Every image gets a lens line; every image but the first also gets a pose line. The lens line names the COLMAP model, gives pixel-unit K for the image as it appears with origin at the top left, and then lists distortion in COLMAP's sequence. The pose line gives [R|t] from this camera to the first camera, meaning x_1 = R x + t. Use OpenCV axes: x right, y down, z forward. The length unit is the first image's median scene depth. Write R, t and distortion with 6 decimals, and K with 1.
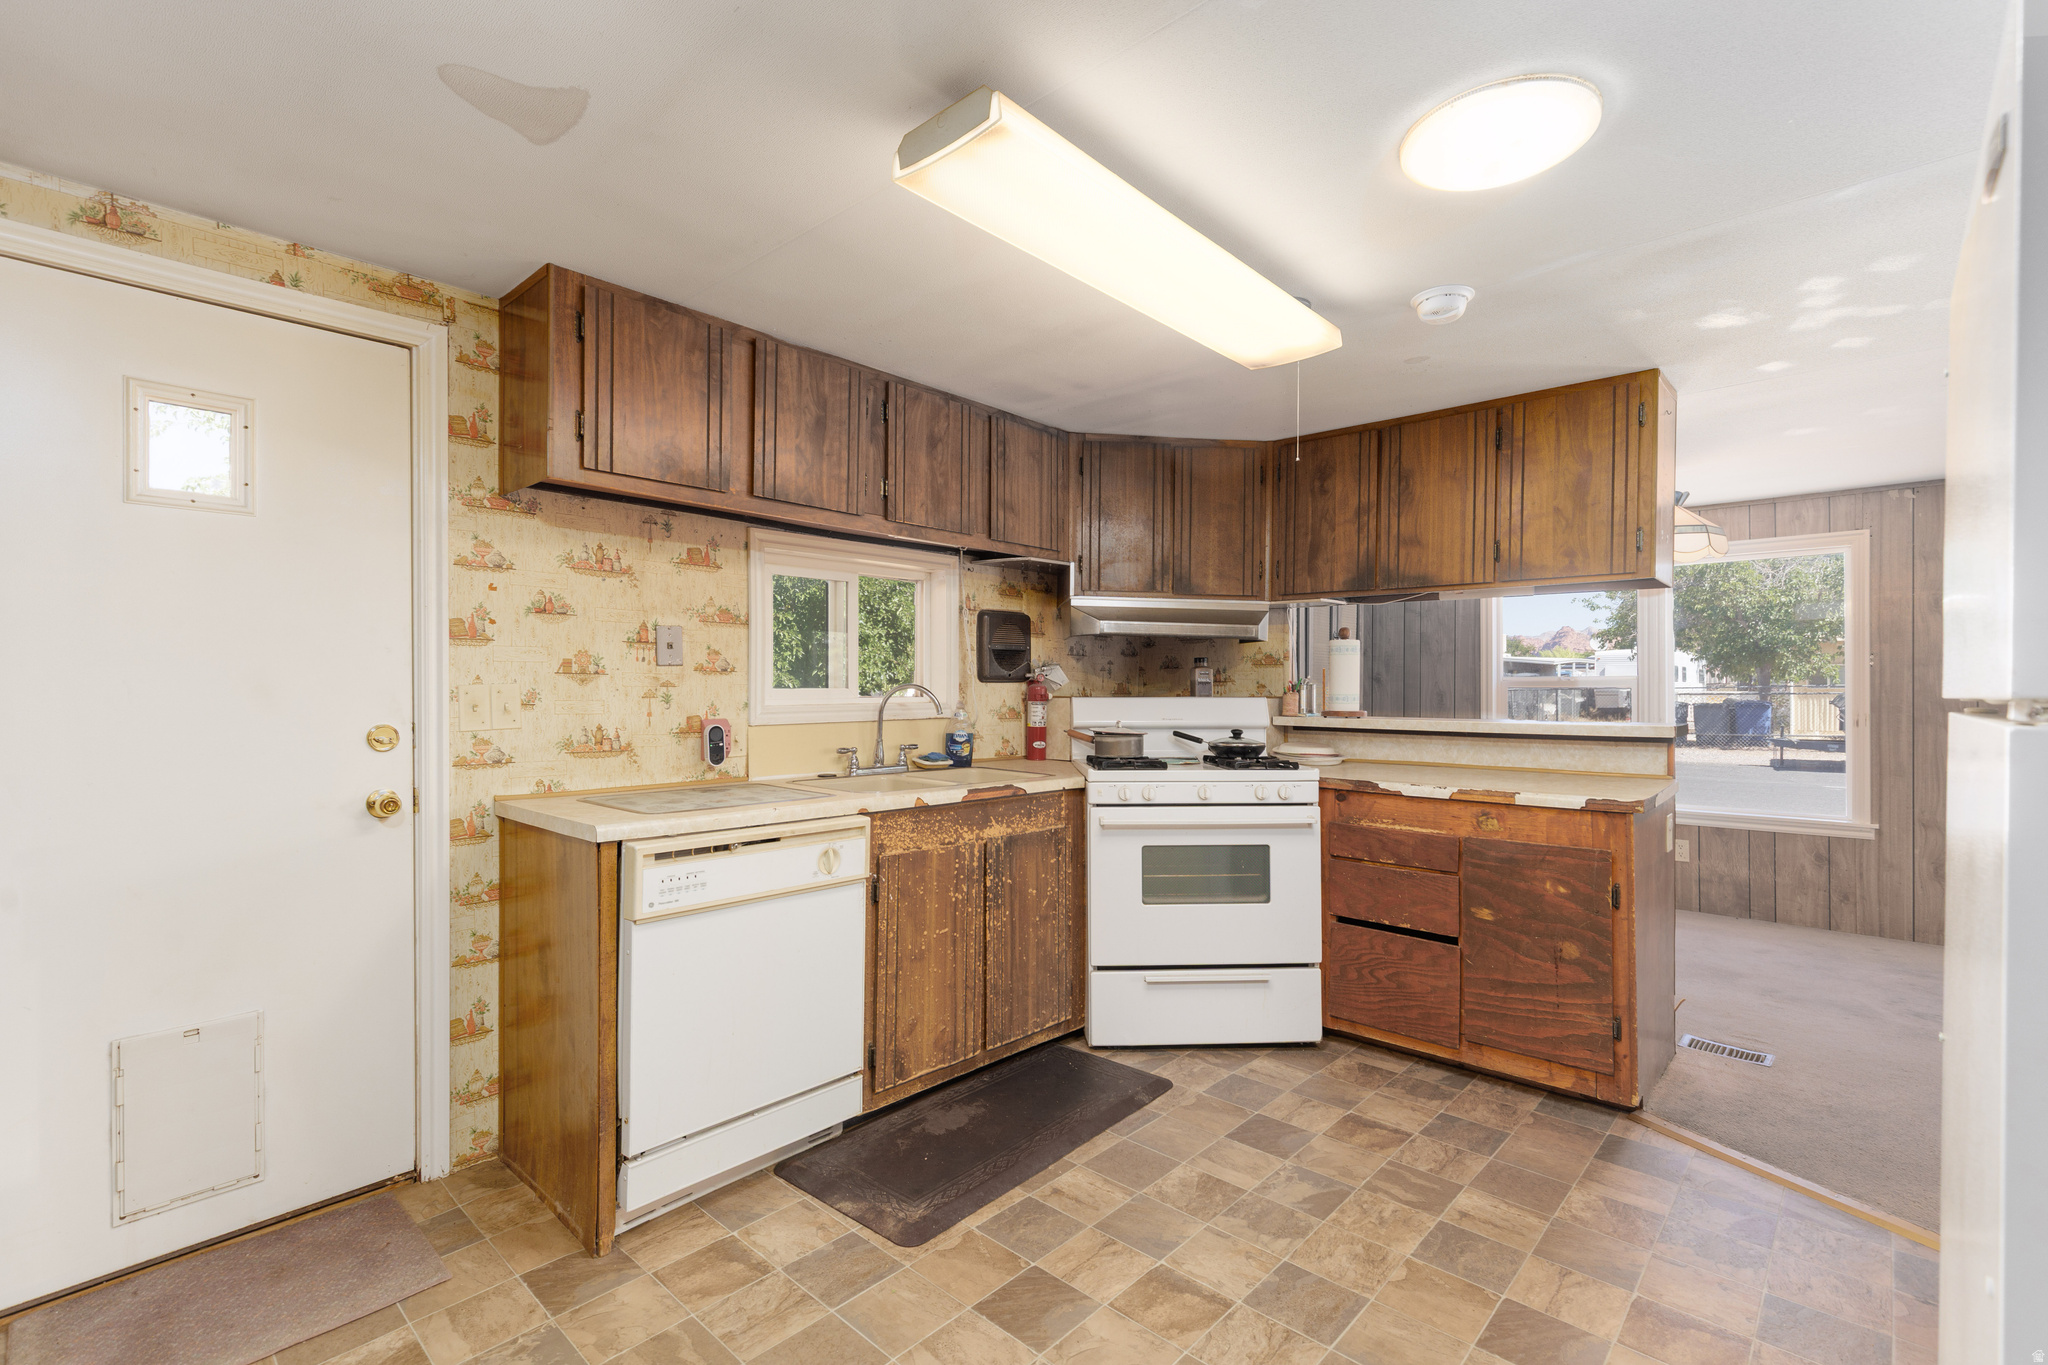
lens RADIAL K [[918.2, 0, 1023.2], [0, 918.2, 686.1], [0, 0, 1]] dist [0.005571, -0.000902]
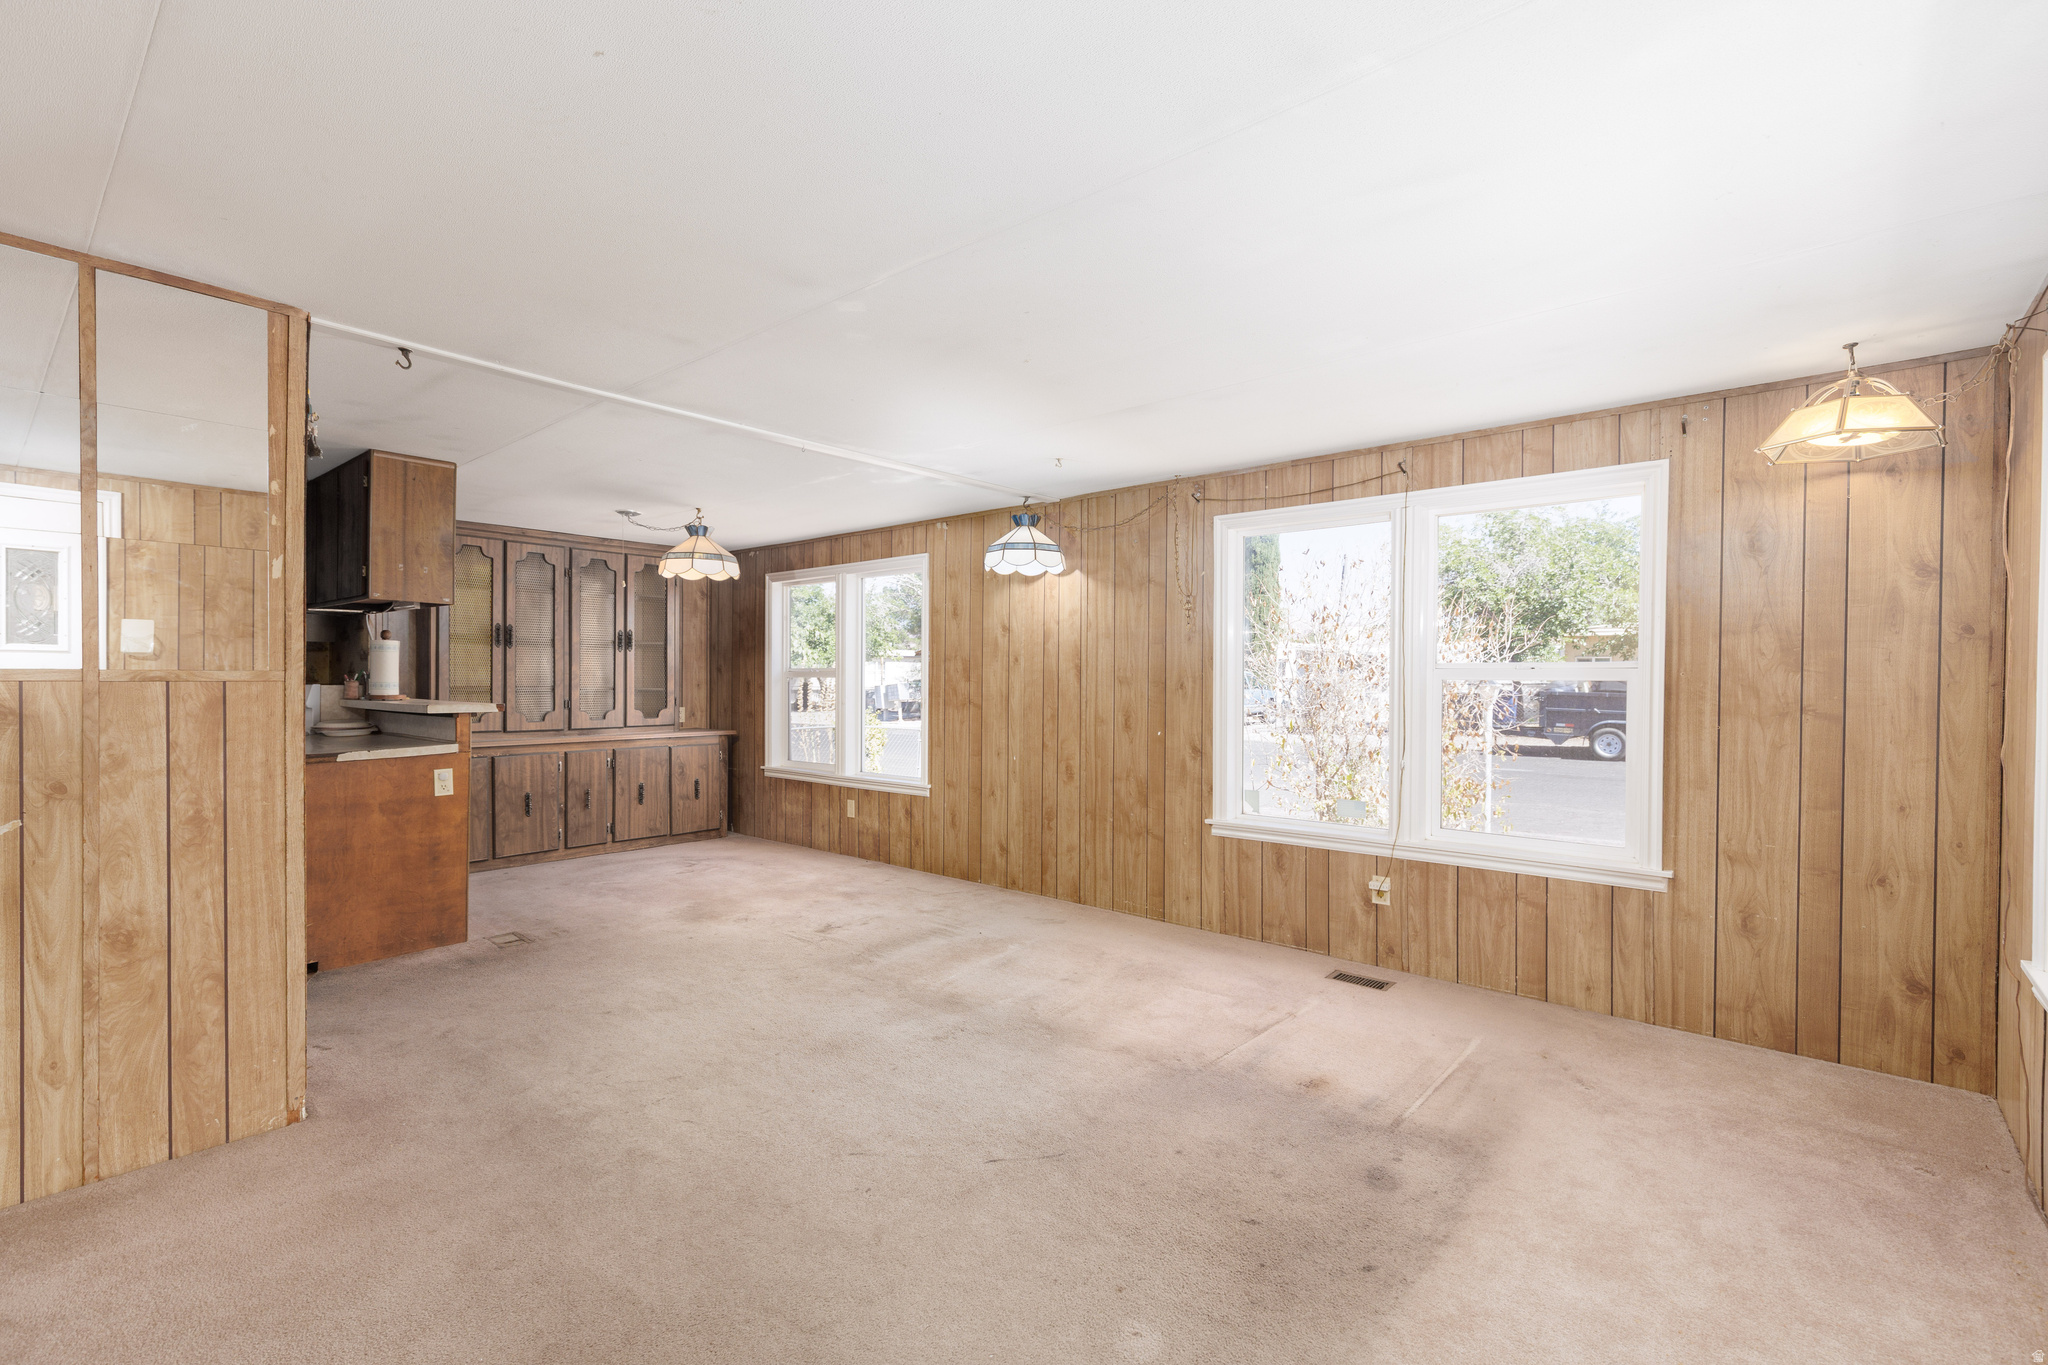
lens RADIAL K [[918.2, 0, 1033.1], [0, 918.2, 685.1], [0, 0, 1]] dist [0.005571, -0.000902]
pose [[0.999307, 0.000906, 0.037207, 1.611240], [-0.001258, 0.999955, 0.009438, -0.000199], [-0.037197, -0.009478, 0.999263, -0.434560]]
